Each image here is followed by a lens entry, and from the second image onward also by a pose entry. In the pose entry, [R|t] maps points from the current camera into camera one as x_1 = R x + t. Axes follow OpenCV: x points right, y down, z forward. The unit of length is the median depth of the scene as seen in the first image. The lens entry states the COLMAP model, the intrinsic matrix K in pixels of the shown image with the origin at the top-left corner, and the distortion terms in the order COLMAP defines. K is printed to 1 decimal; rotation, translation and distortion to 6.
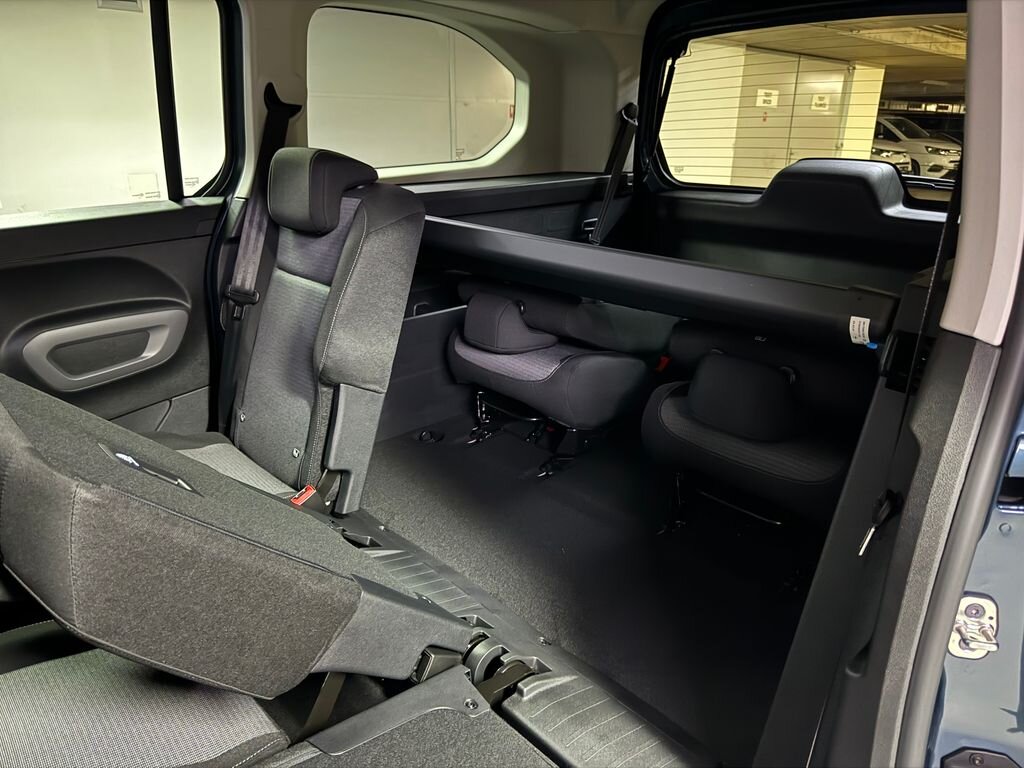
lens RADIAL K [[733.7, 0, 512.0], [0, 733.7, 384.0], [0, 0, 1]] dist [0.048755, -0.050499]
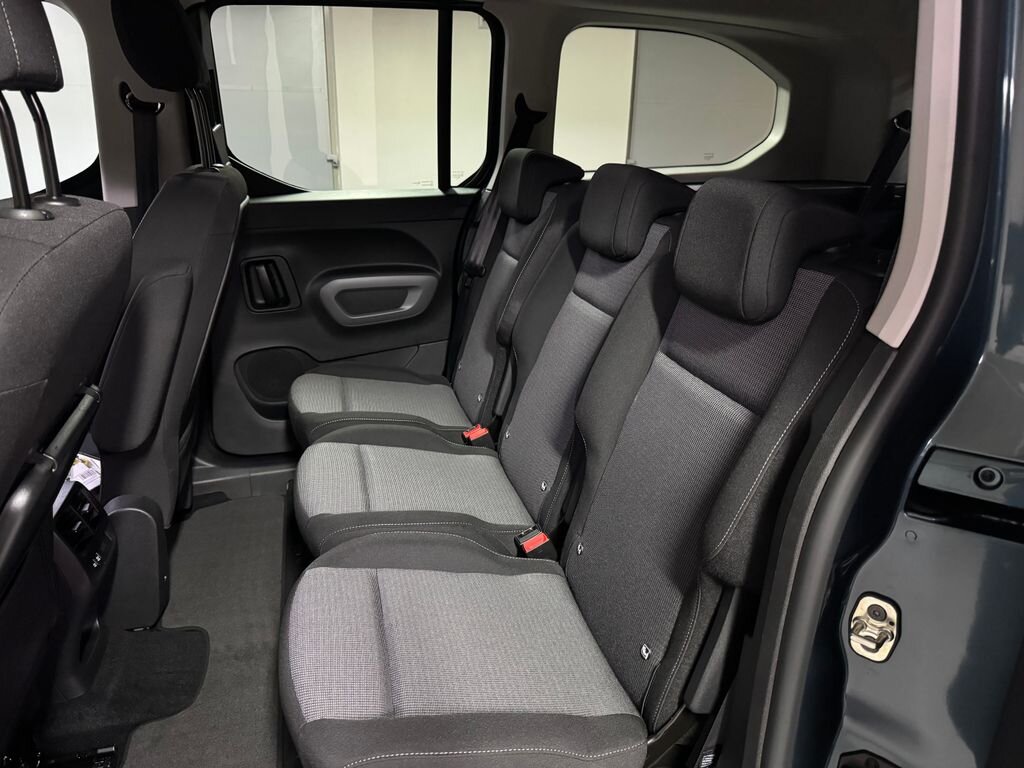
lens RADIAL K [[706.5, 0, 512.0], [0, 706.5, 384.0], [0, 0, 1]] dist [0.173565, -0.240355]
pose [[0.895761, 0.165266, -0.412673, 0.211690], [-0.166094, 0.985518, 0.034149, 0.018380], [0.412340, 0.037953, 0.910239, -0.049142]]
